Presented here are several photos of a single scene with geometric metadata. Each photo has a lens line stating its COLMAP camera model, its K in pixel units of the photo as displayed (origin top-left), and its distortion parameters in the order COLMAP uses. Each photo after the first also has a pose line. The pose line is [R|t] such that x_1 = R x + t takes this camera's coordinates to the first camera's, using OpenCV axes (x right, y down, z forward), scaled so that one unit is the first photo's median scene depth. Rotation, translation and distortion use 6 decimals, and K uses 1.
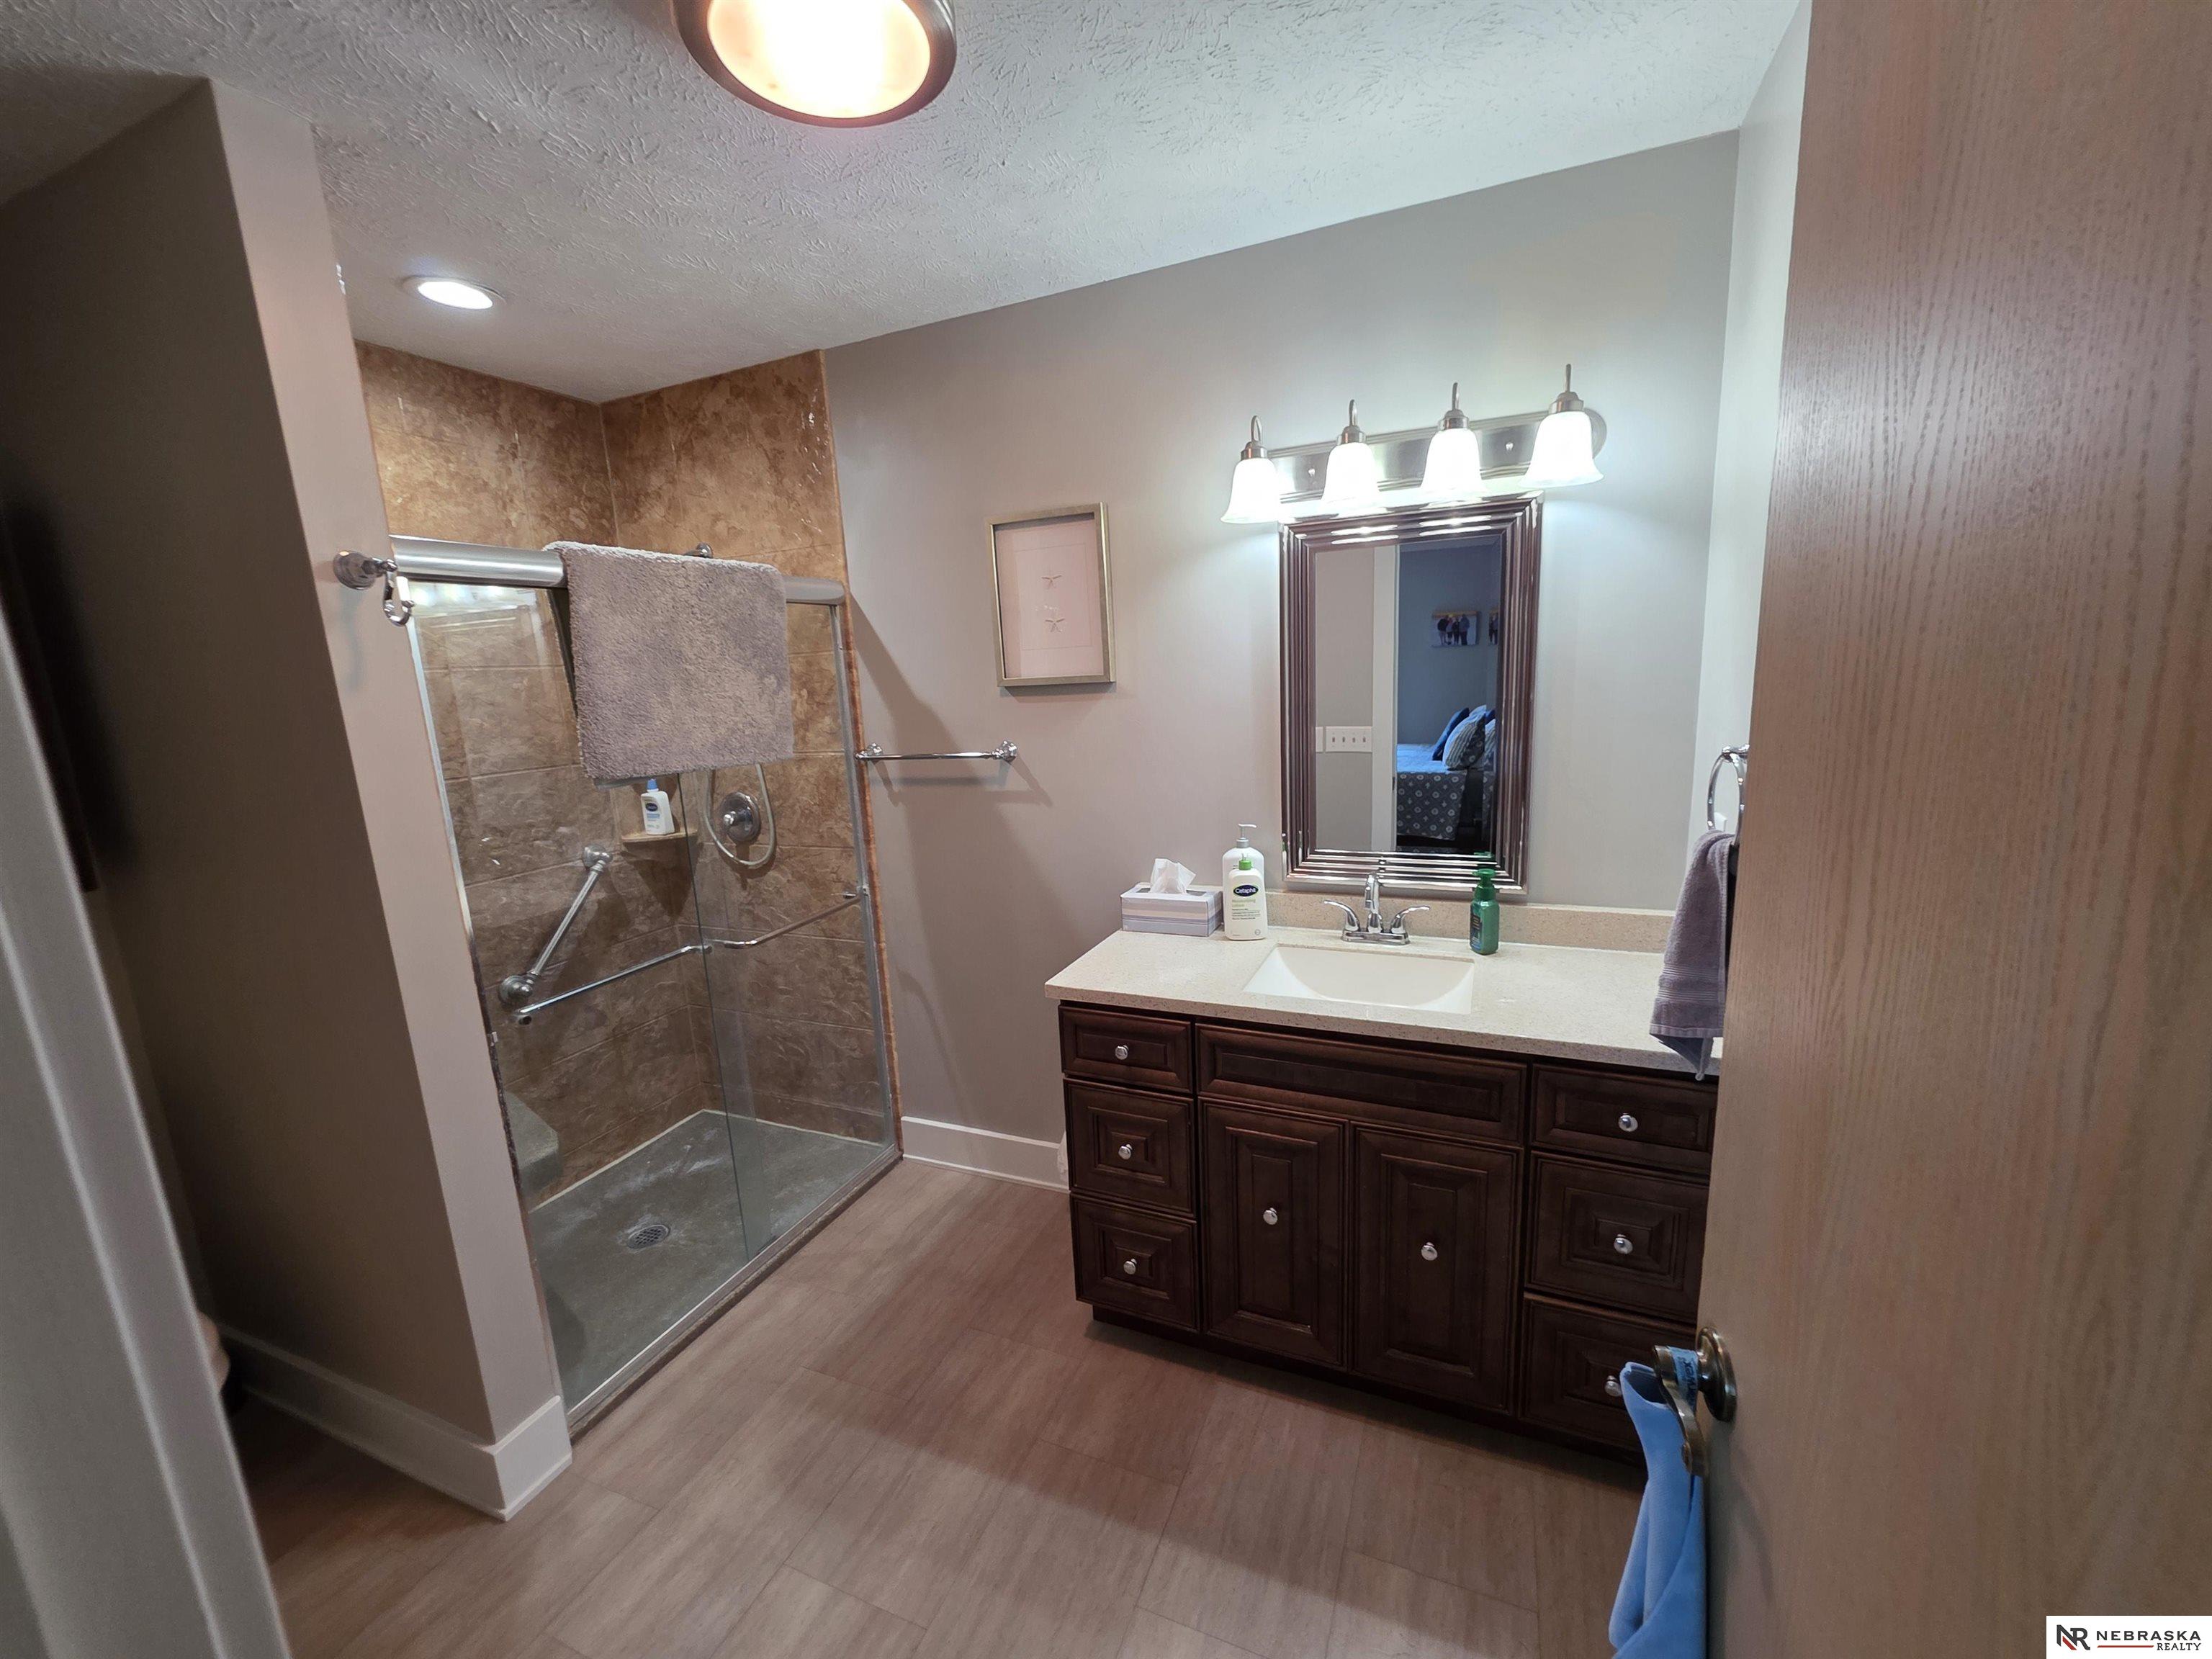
lens RADIAL K [[879.5, 0, 1110.0], [0, 879.5, 836.1], [0, 0, 1]] dist [-0.001435, -0.000474]
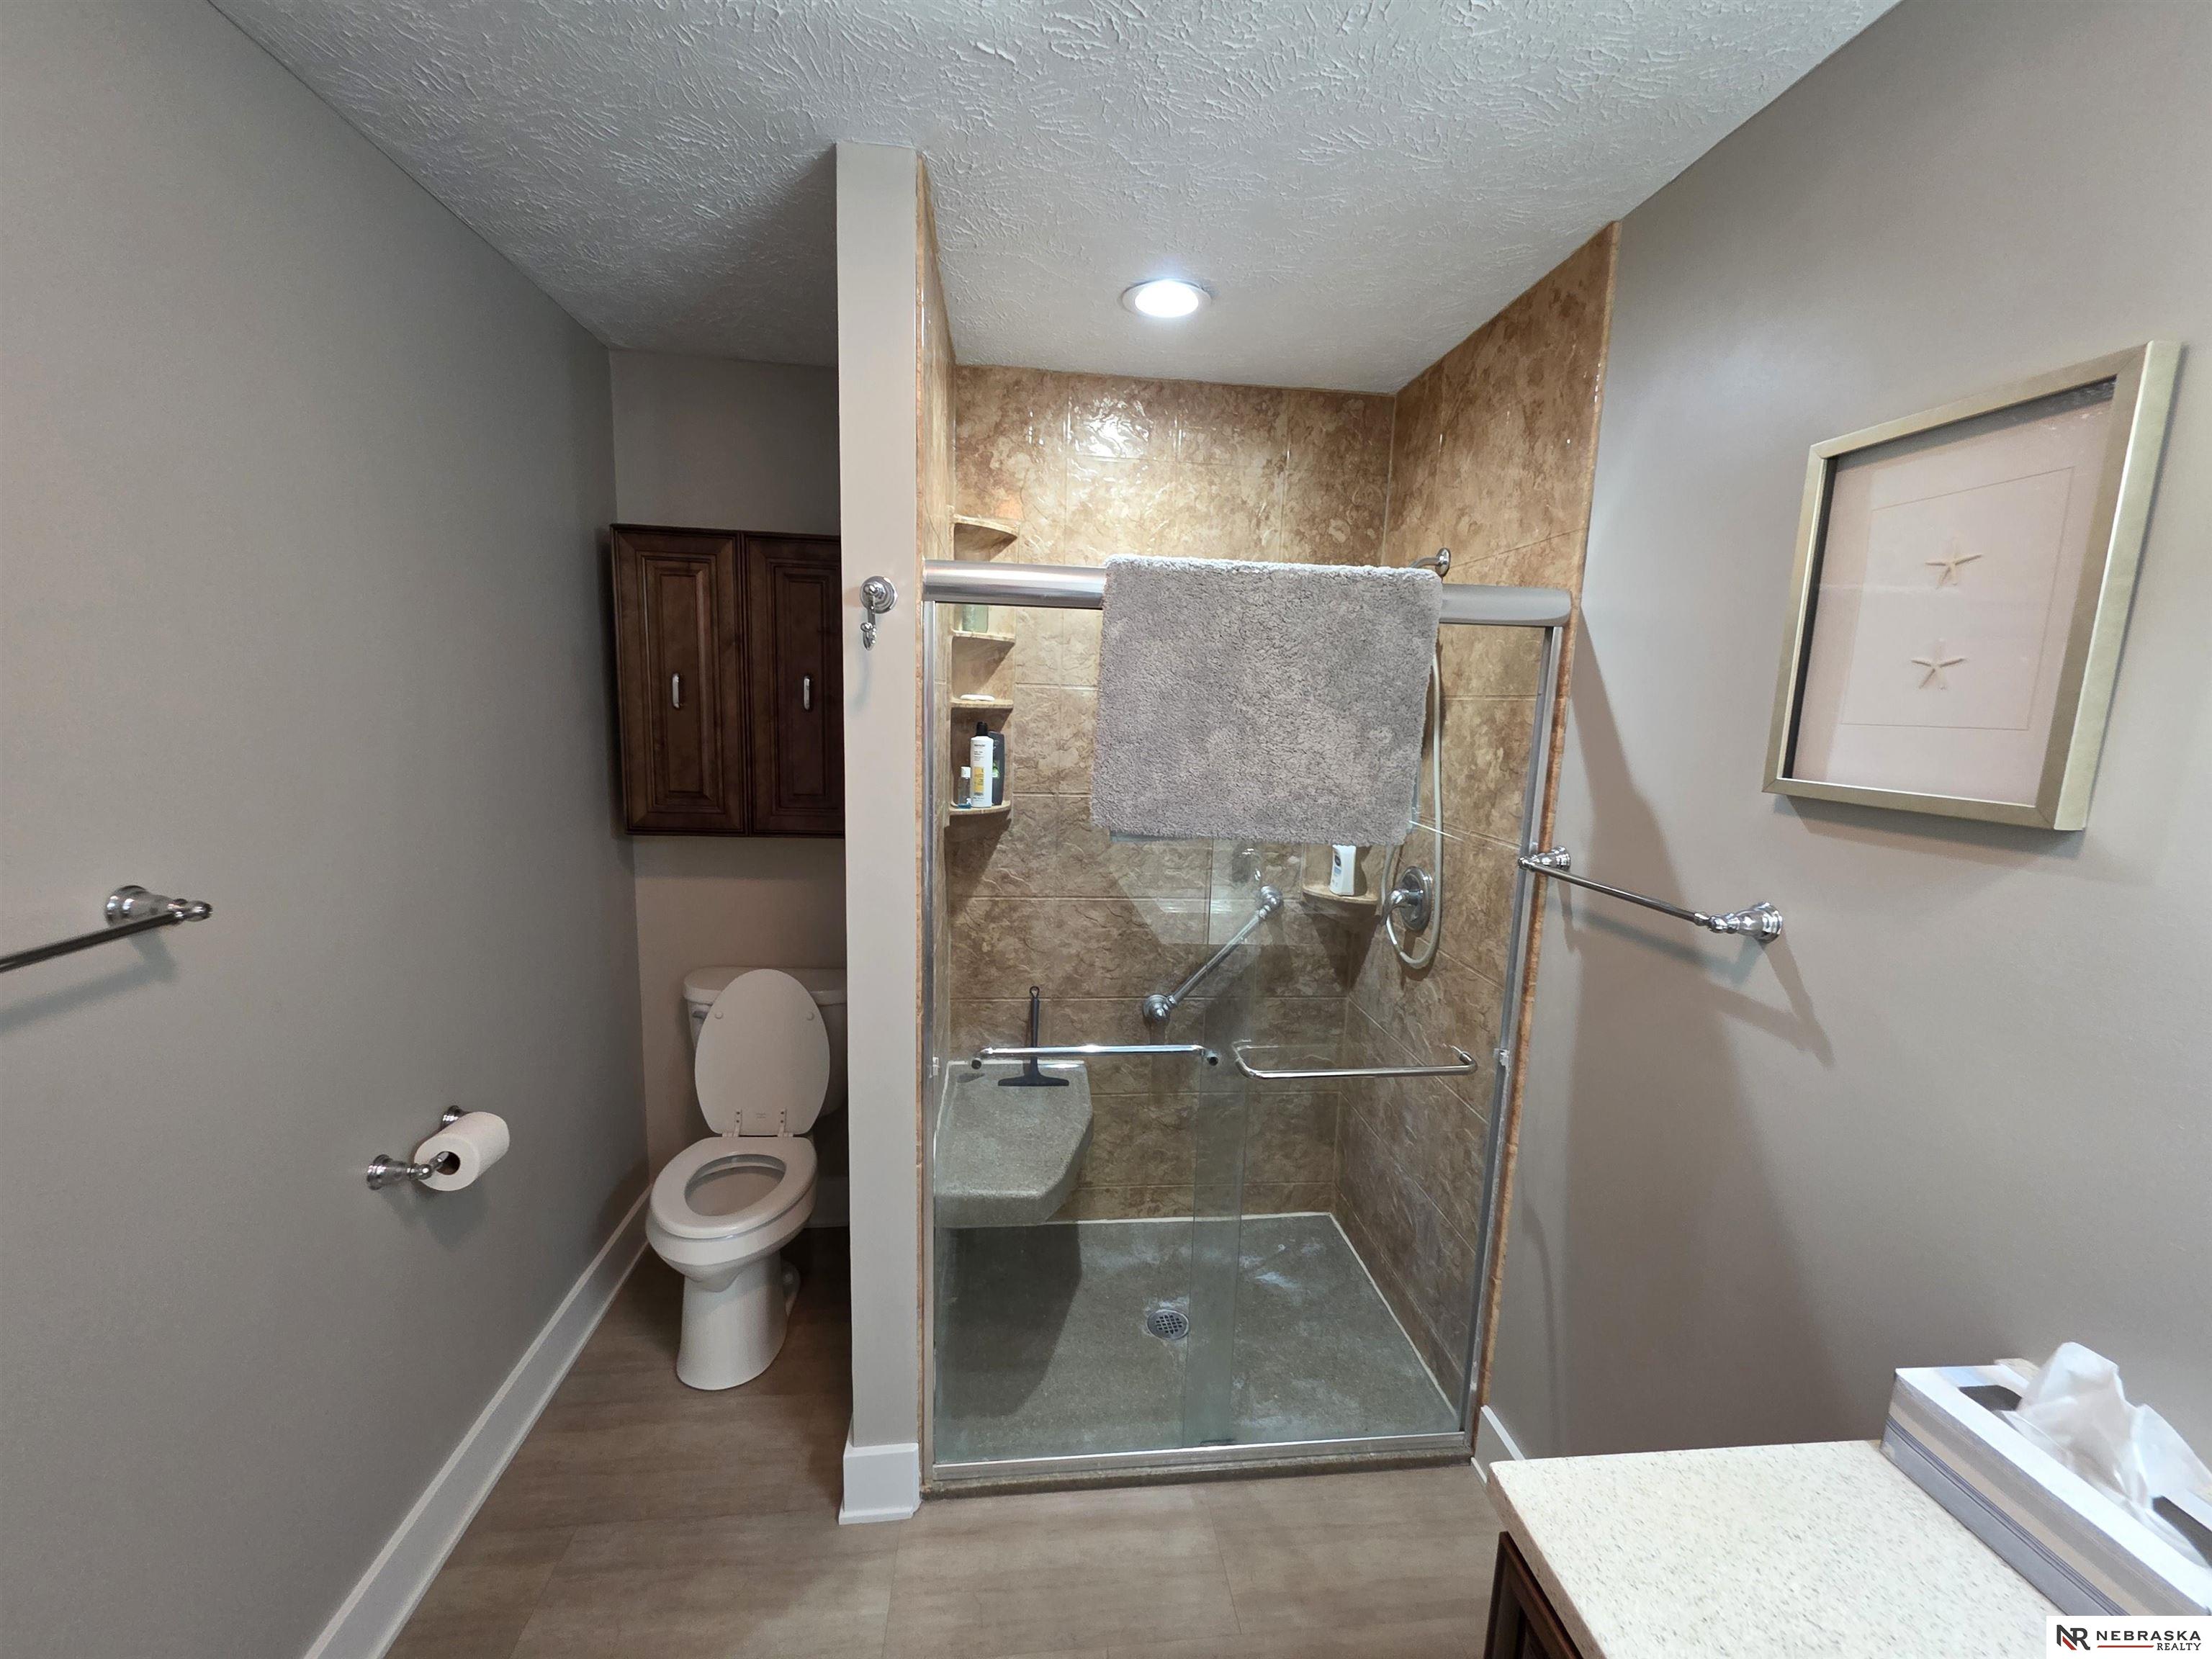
lens RADIAL K [[879.5, 0, 1110.0], [0, 879.5, 836.1], [0, 0, 1]] dist [-0.001435, -0.000474]
pose [[0.484774, 0.201193, -0.851185, 0.109773], [-0.220151, 0.969919, 0.103875, -0.107787], [0.846479, 0.137034, 0.514484, 0.407578]]
